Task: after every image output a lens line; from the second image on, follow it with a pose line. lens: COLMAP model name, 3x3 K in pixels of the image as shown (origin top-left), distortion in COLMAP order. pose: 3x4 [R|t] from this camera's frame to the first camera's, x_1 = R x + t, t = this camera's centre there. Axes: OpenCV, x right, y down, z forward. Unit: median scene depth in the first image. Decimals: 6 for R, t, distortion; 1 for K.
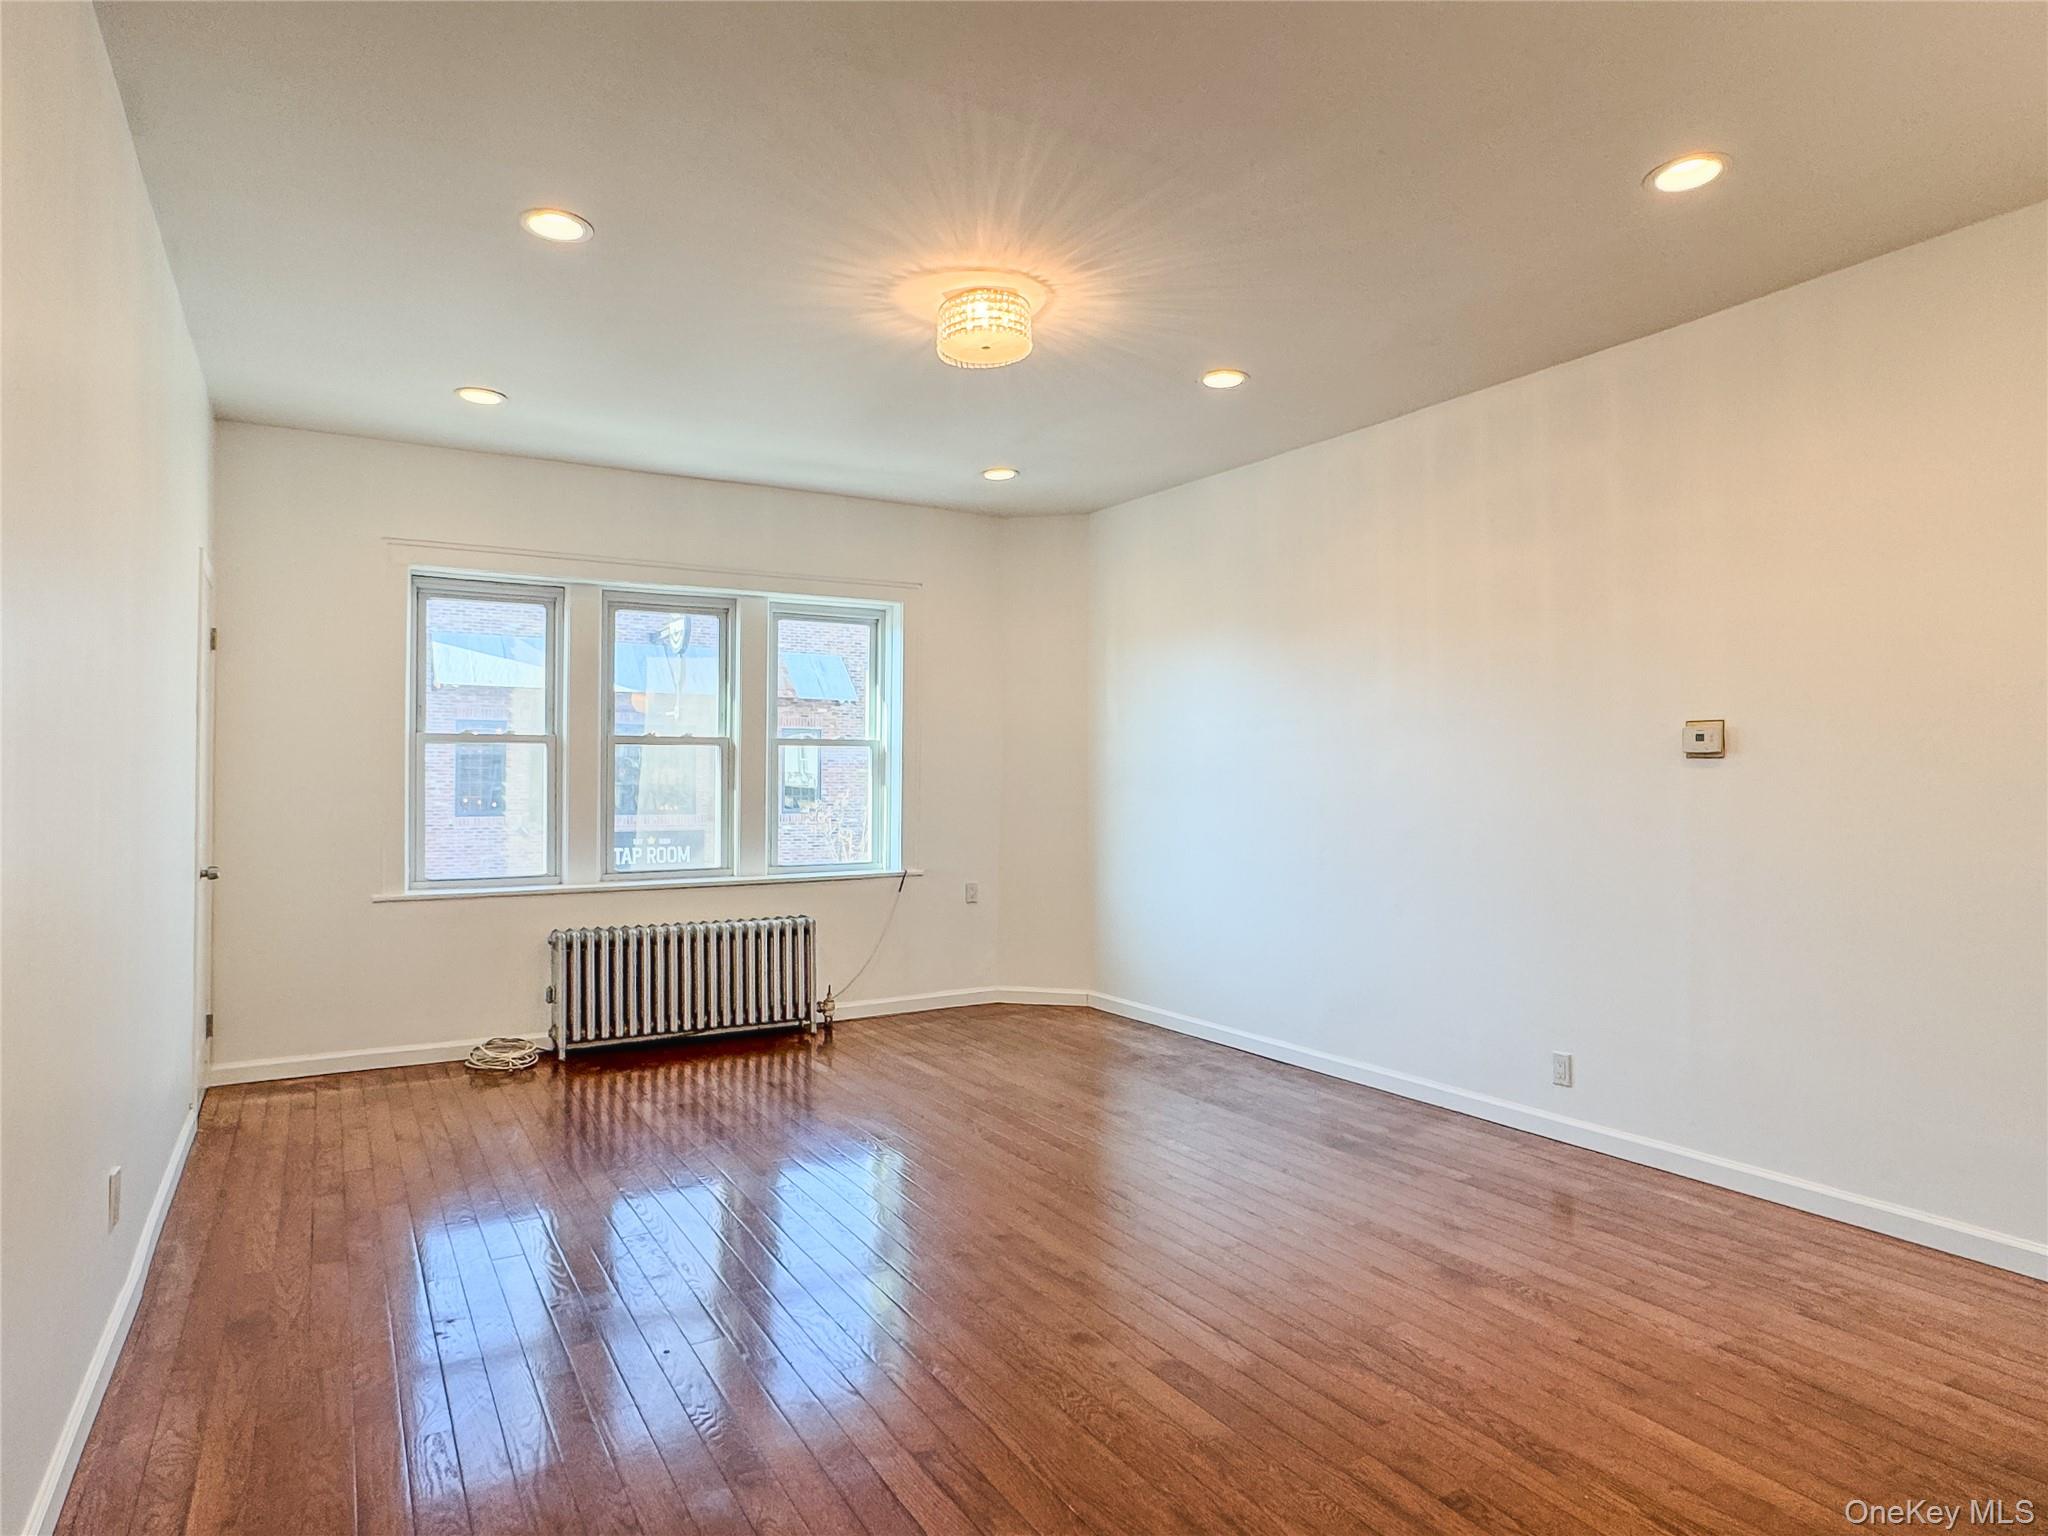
lens RADIAL K [[1162.5, 0, 980.3], [0, 1162.5, 772.9], [0, 0, 1]] dist [-0.006519, 0.001928]
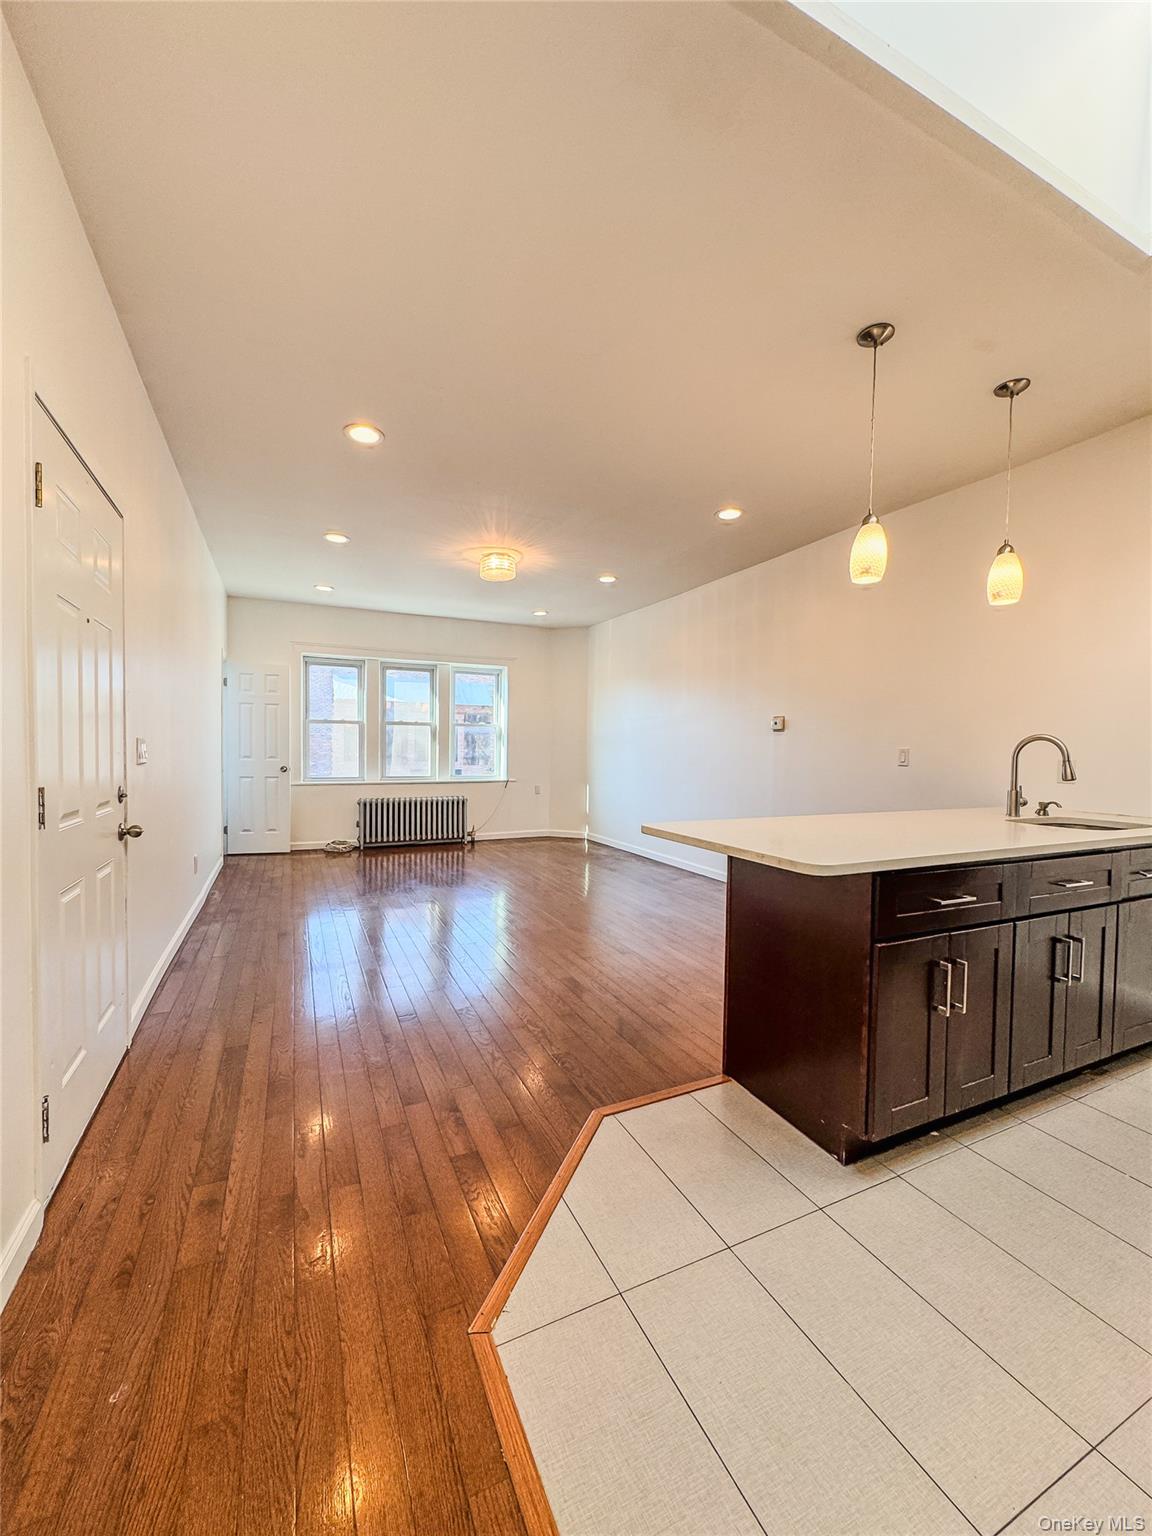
lens RADIAL K [[611.2, 0, 580.7], [0, 611.2, 768.7], [0, 0, 1]] dist [-0.005071, 0.000864]
pose [[0.996848, 0.013459, -0.078184, 0.202927], [-0.010860, 0.999377, 0.033581, 0.020666], [0.078587, -0.032626, 0.996373, -0.263439]]
